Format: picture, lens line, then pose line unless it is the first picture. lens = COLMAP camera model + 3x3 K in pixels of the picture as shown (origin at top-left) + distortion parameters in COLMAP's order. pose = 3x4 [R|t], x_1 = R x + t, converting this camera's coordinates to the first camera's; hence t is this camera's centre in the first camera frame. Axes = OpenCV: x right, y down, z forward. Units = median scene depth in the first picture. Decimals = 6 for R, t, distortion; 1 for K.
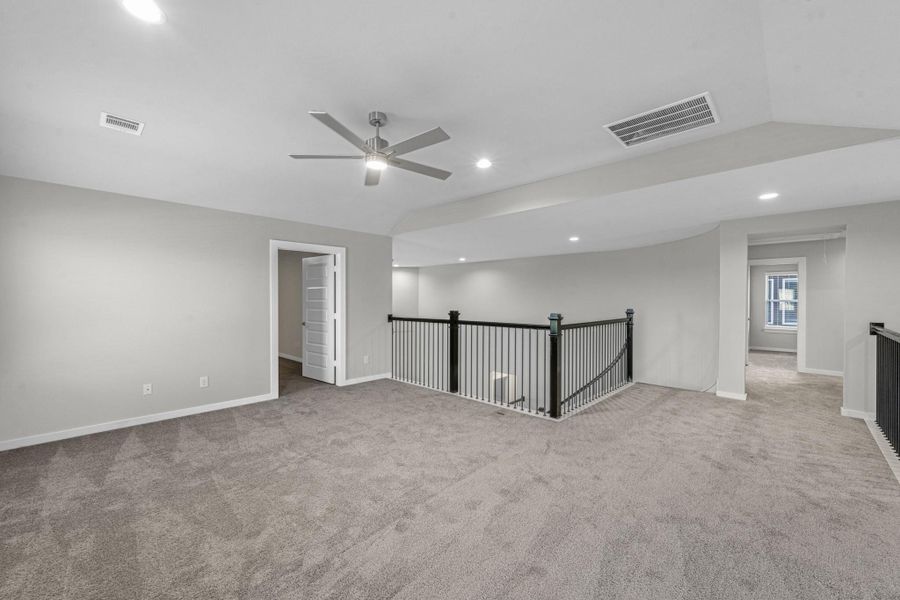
lens RADIAL K [[352.2, 0, 447.8], [0, 352.2, 316.1], [0, 0, 1]] dist [-0.000535, -0.000041]
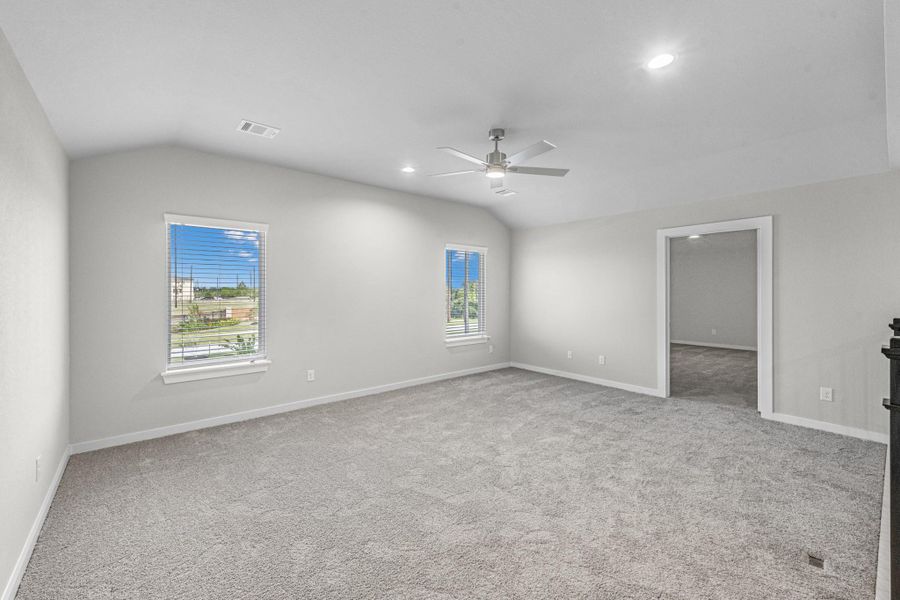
lens RADIAL K [[369.8, 0, 444.8], [0, 369.8, 296.0], [0, 0, 1]] dist [-0.000424, -0.000081]
pose [[-0.099993, 0.012165, -0.994914, 0.725936], [-0.048338, 0.998685, 0.017069, -0.031903], [0.993813, 0.049799, -0.099274, 0.673587]]
